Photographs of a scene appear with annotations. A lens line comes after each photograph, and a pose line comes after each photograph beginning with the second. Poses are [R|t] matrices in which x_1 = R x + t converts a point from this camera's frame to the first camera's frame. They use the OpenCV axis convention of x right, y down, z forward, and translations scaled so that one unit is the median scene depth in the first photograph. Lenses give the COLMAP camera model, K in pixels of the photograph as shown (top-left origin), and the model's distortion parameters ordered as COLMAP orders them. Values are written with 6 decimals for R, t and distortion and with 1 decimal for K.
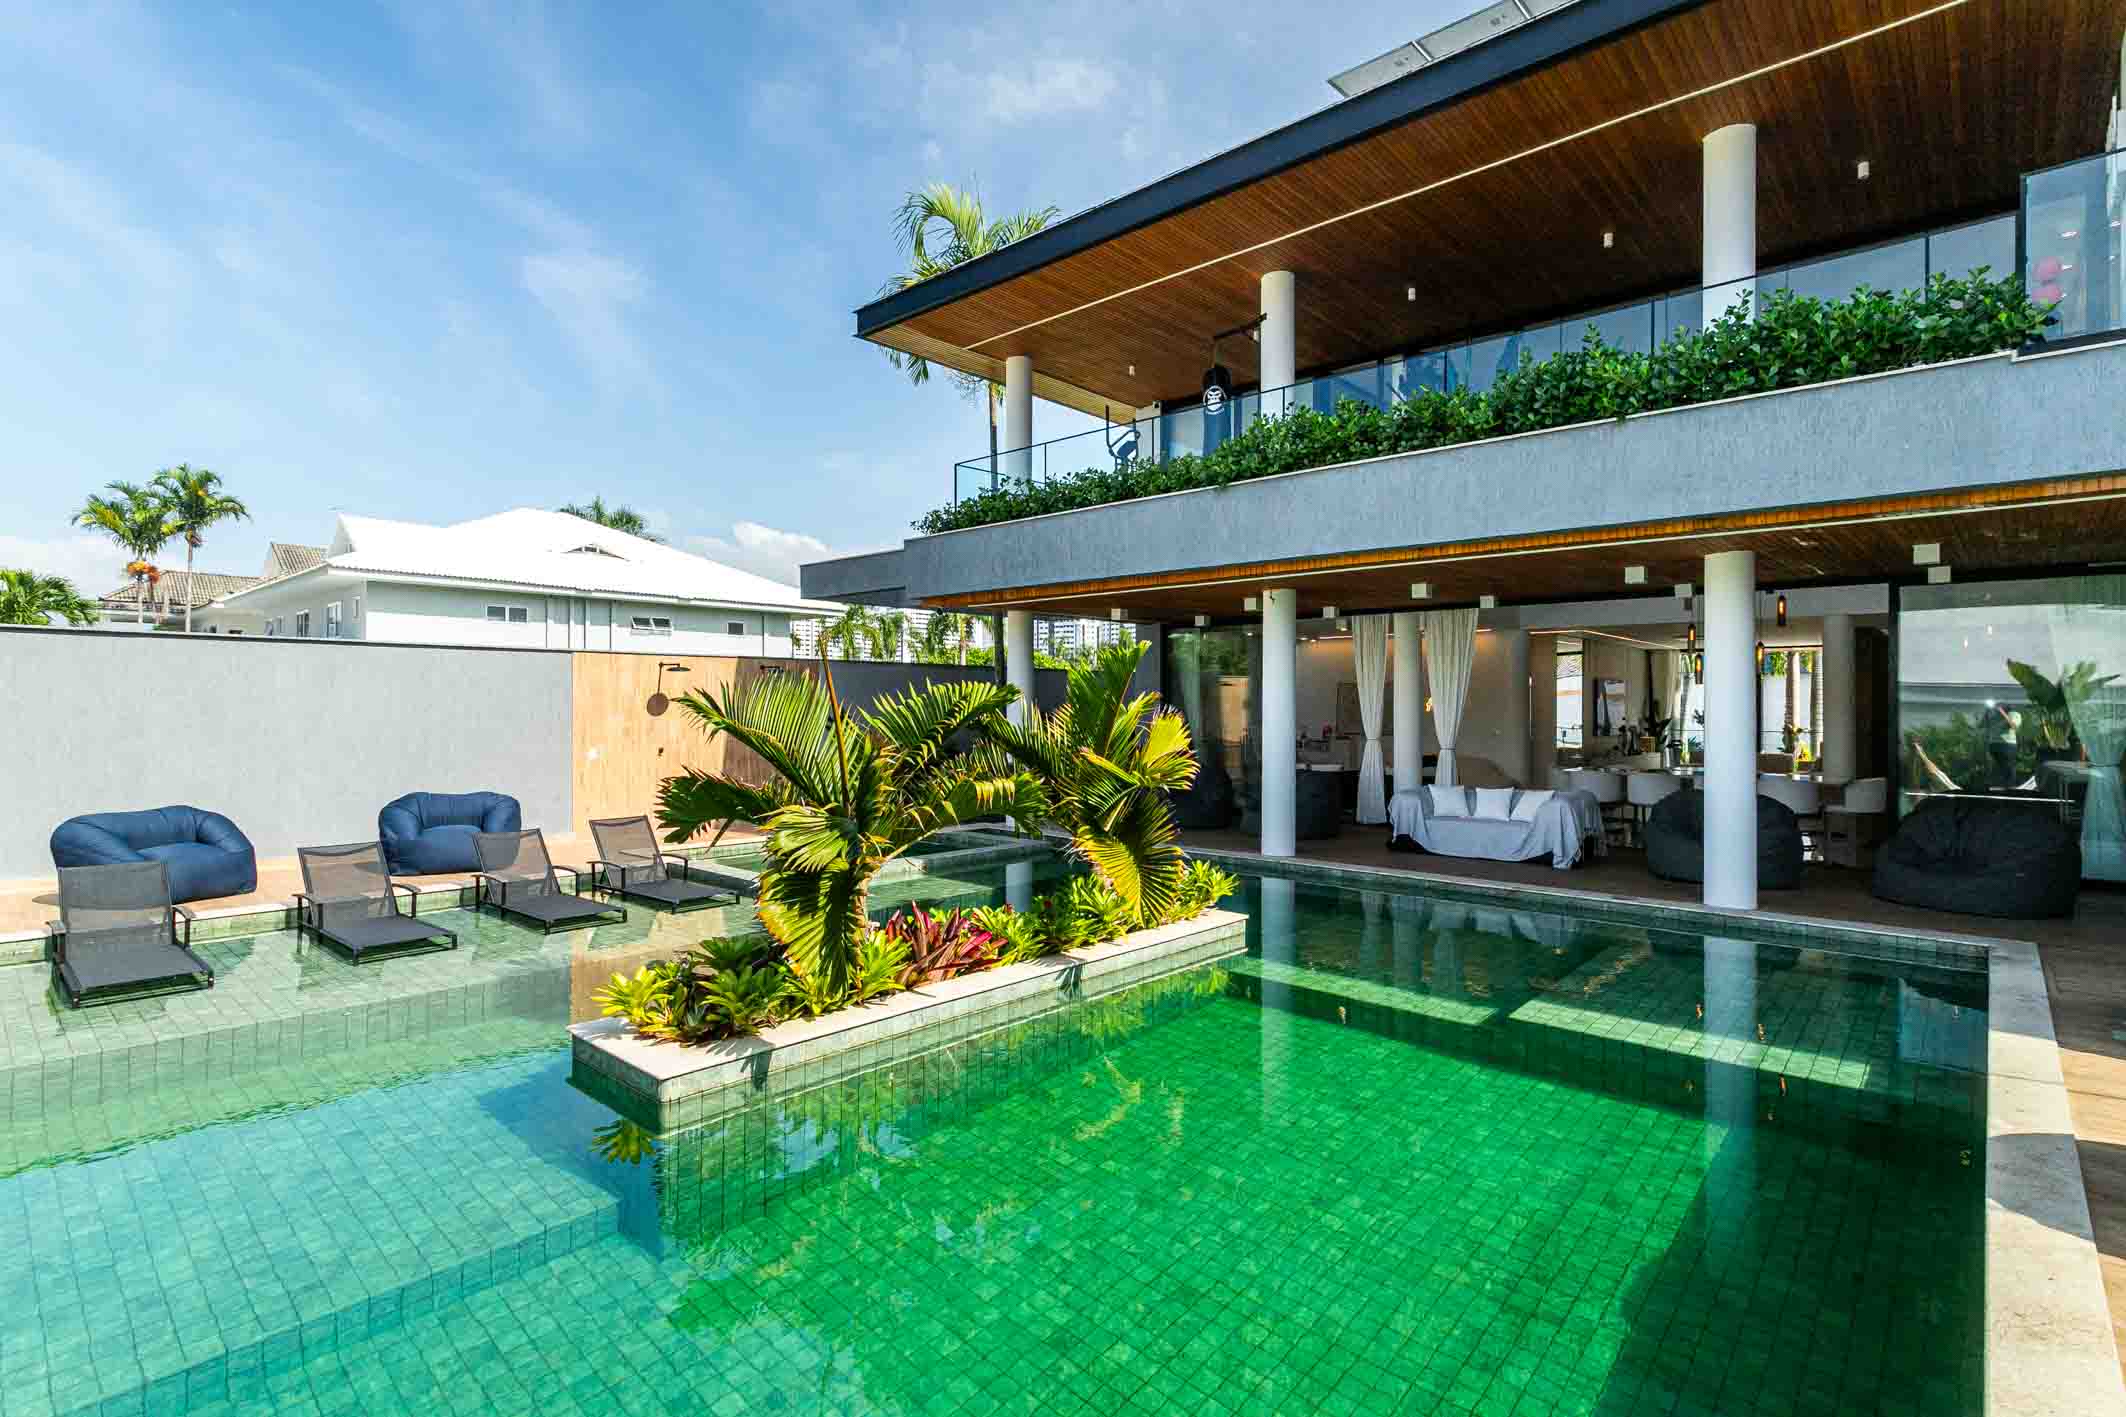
lens RADIAL K [[1031.3, 0, 1064.2], [0, 1031.3, 703.4], [0, 0, 1]] dist [0.004471, -0.000634]
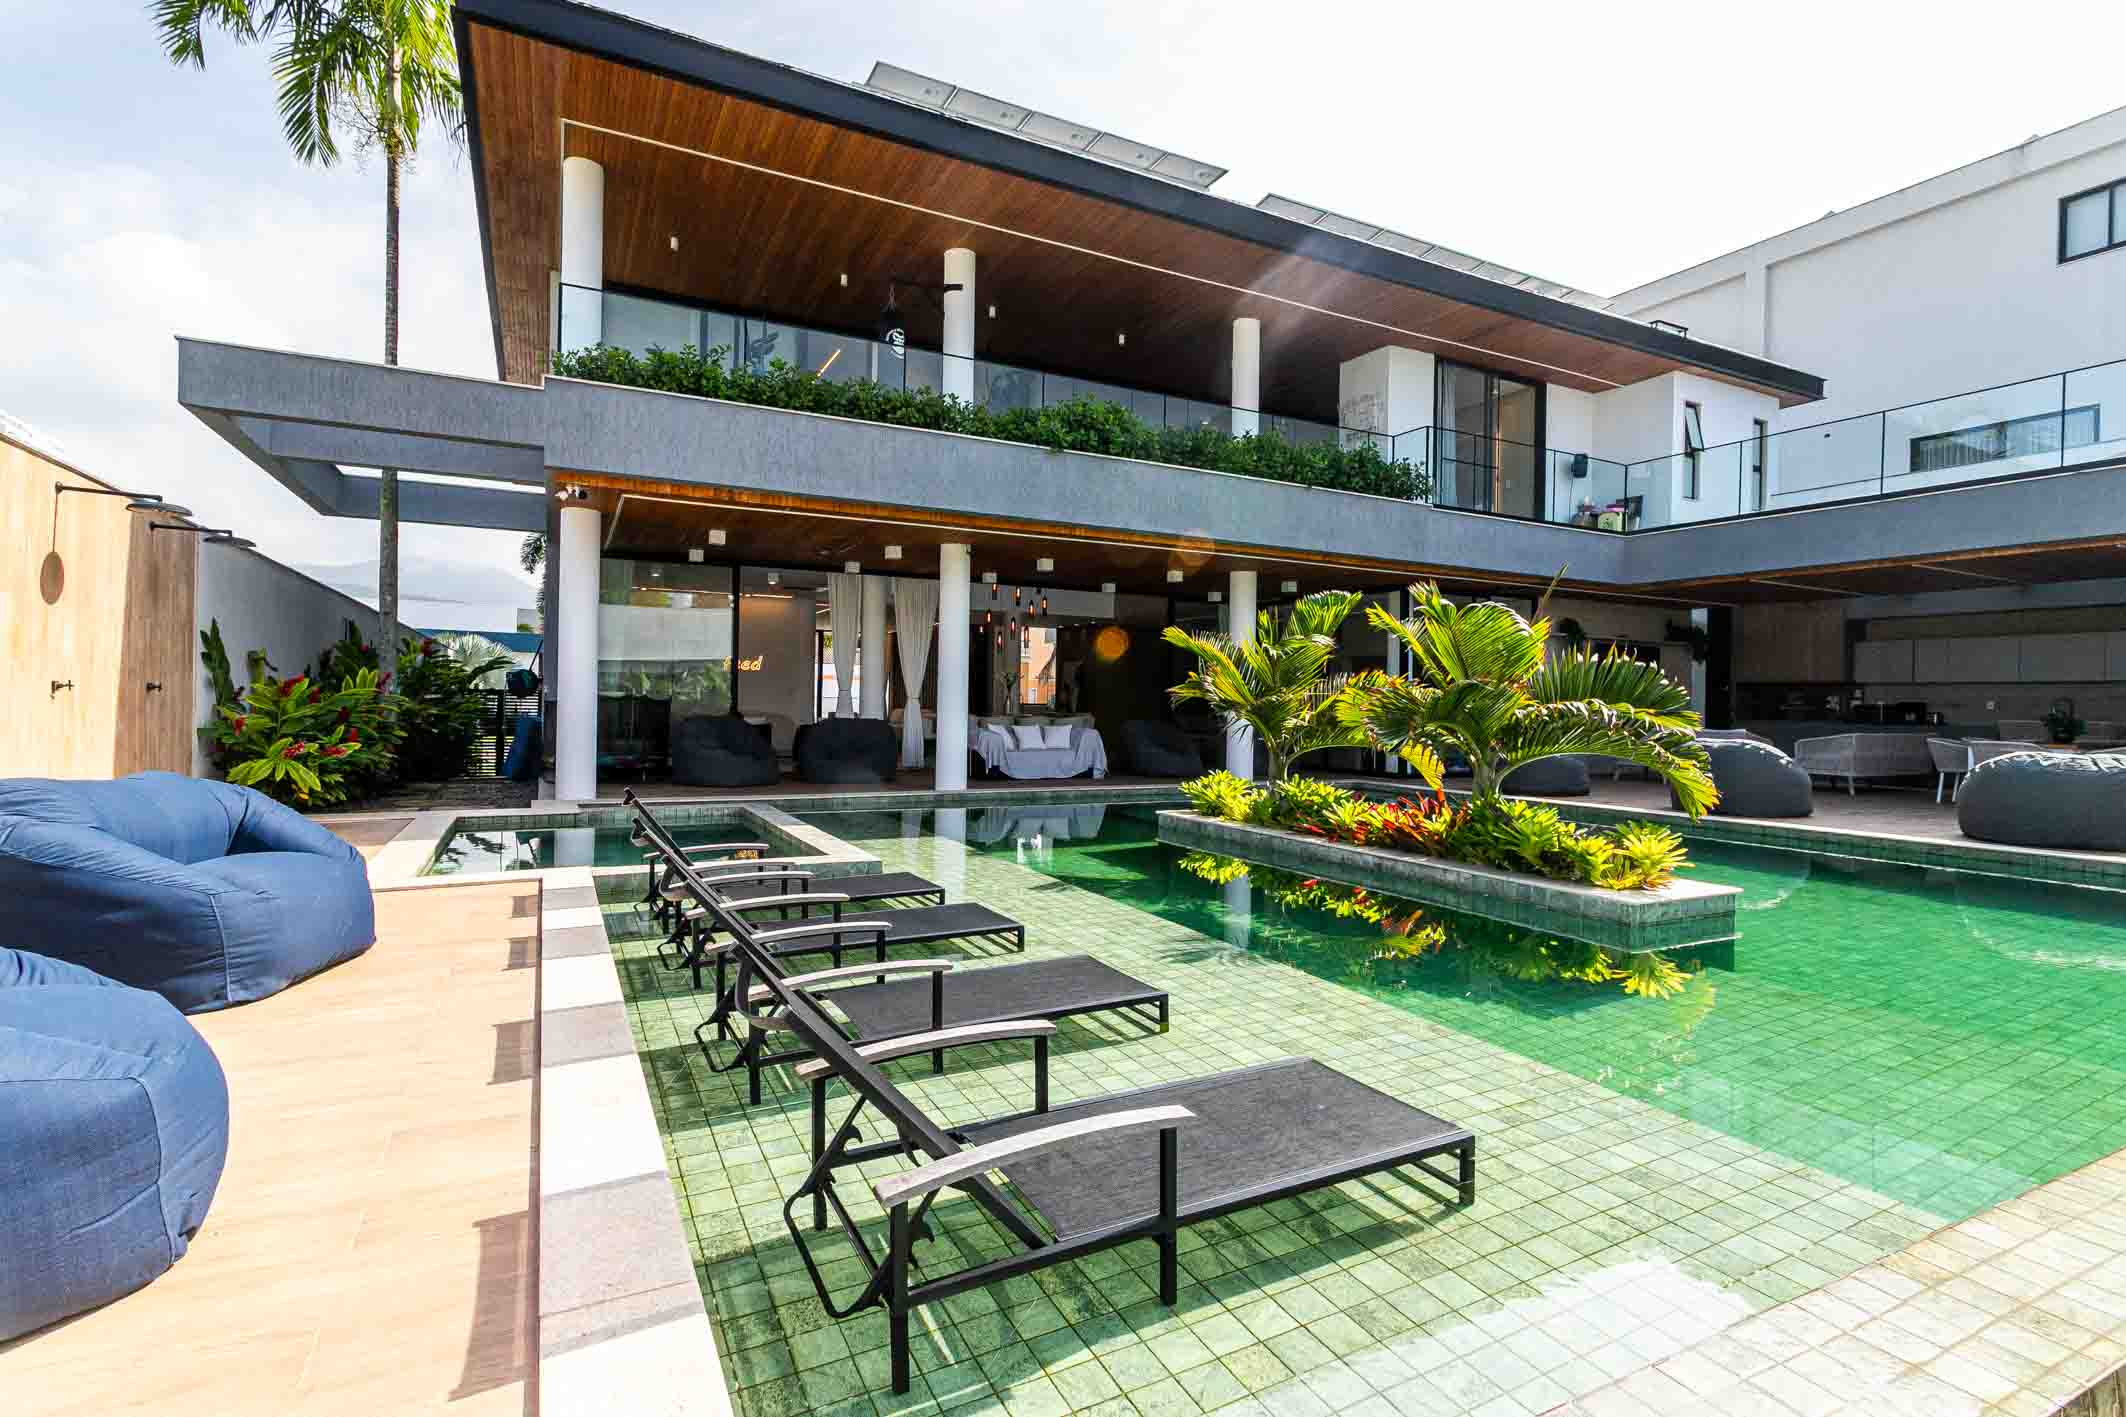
lens RADIAL K [[1031.3, 0, 1046.0], [0, 1031.3, 701.7], [0, 0, 1]] dist [0.004471, -0.000634]
pose [[0.323055, 0.011009, 0.946316, -0.986817], [-0.022096, 0.999747, -0.004088, 0.073407], [-0.946122, -0.019589, 0.323216, 0.708271]]
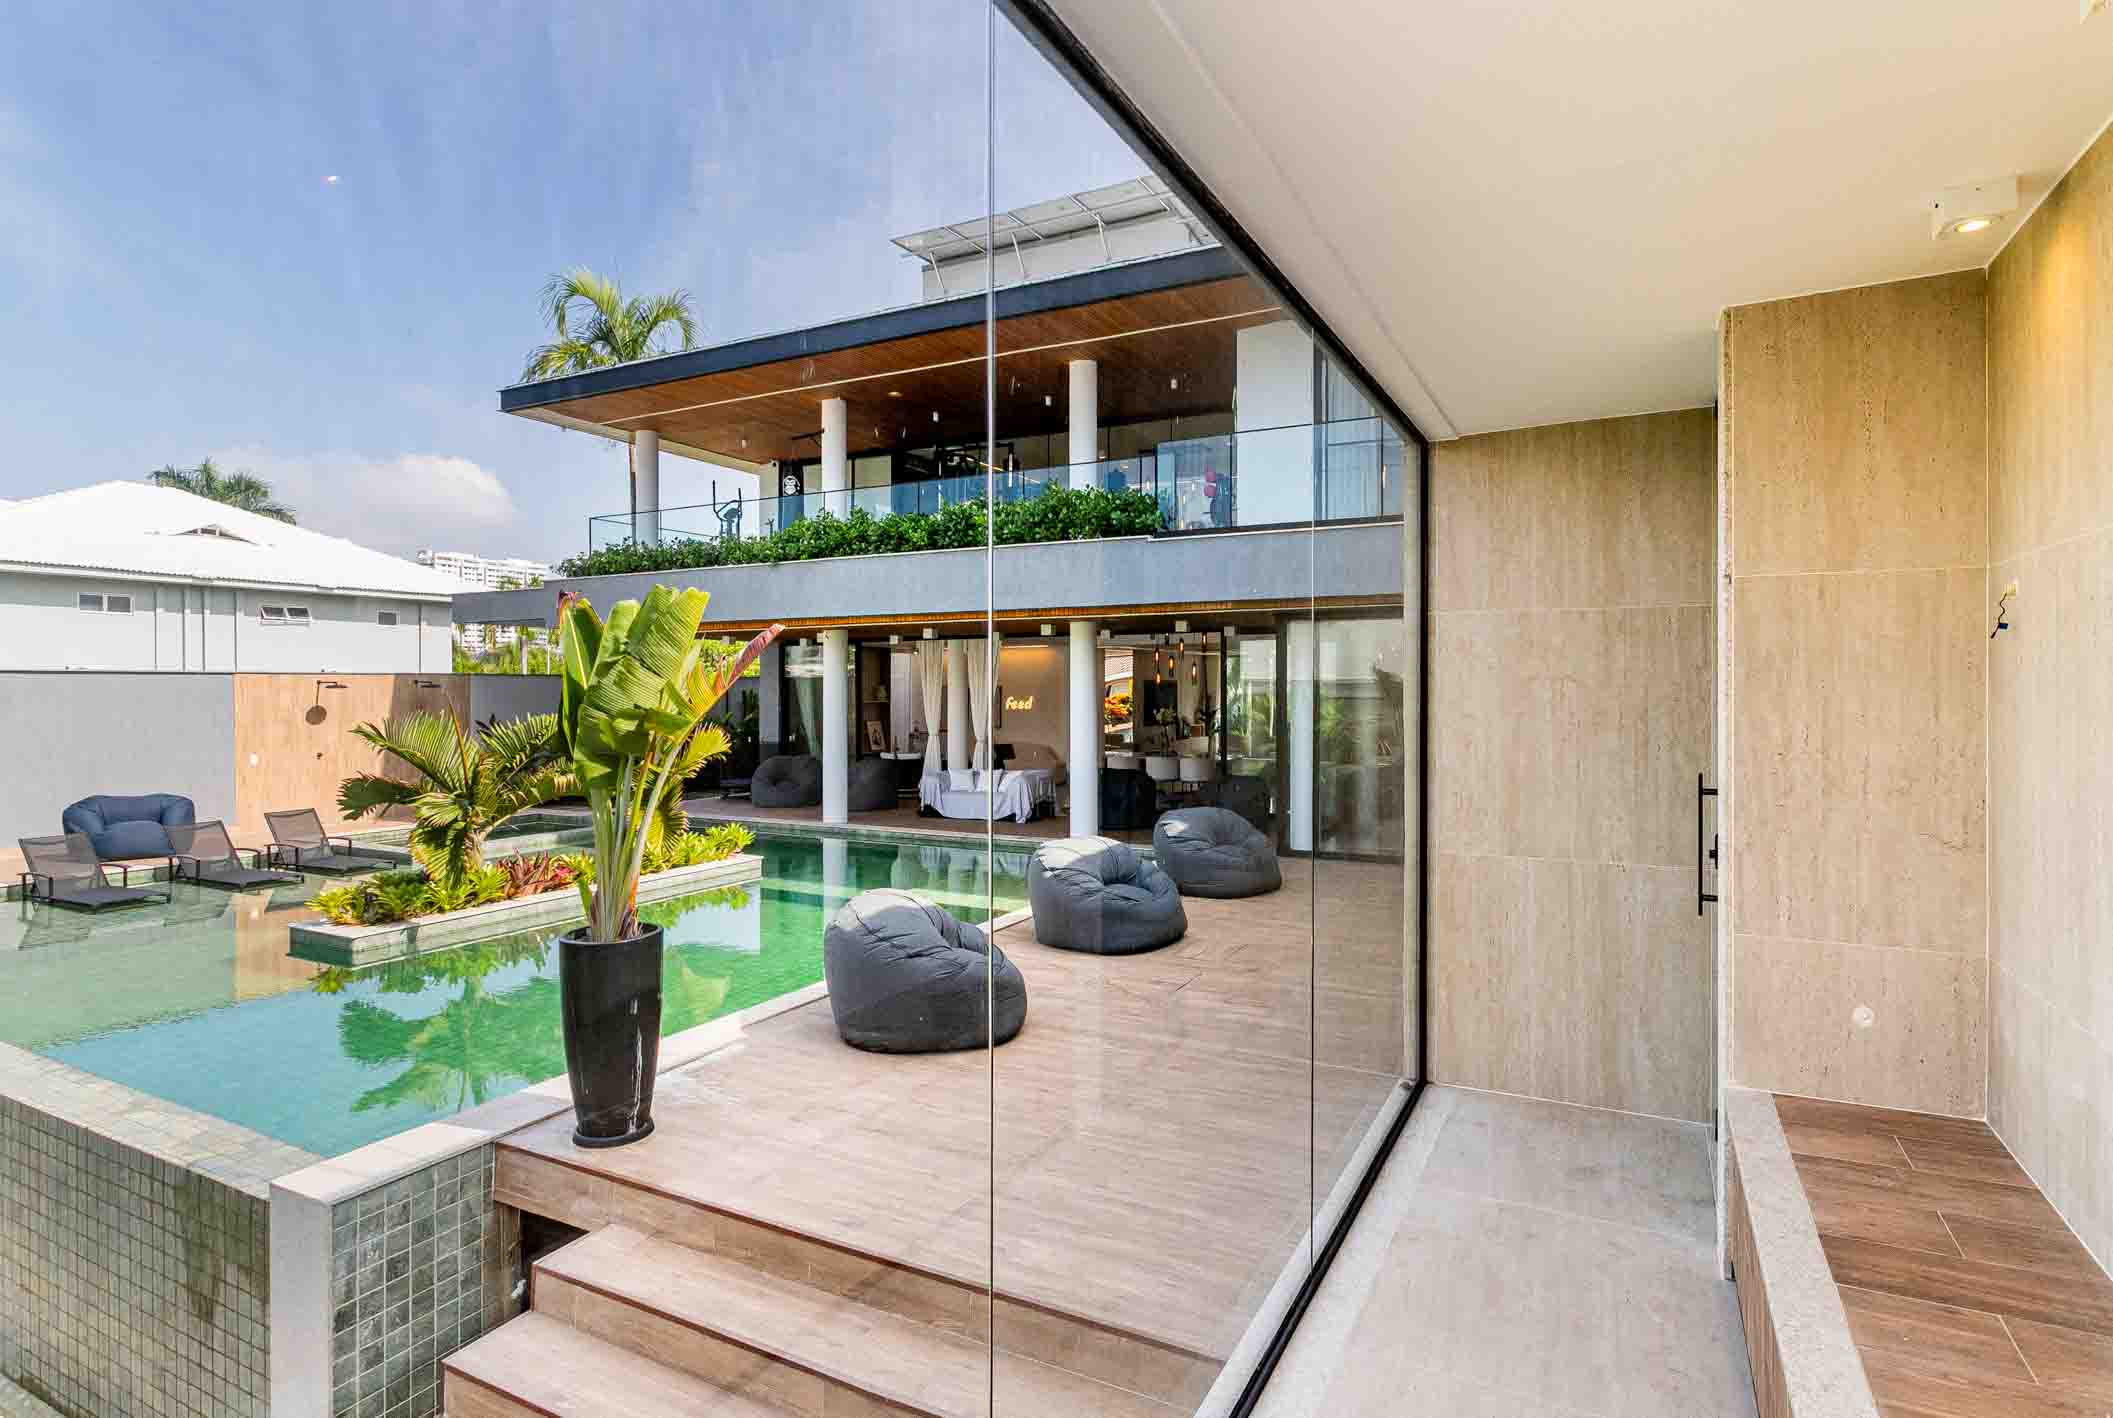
lens RADIAL K [[1080.2, 0, 1058.5], [0, 1080.2, 689.5], [0, 0, 1]] dist [0.013875, -0.000680]
pose [[0.969846, -0.006089, 0.243643, 0.180994], [0.004823, 0.999972, 0.005790, -0.046366], [-0.243671, -0.004441, 0.969848, -0.589458]]
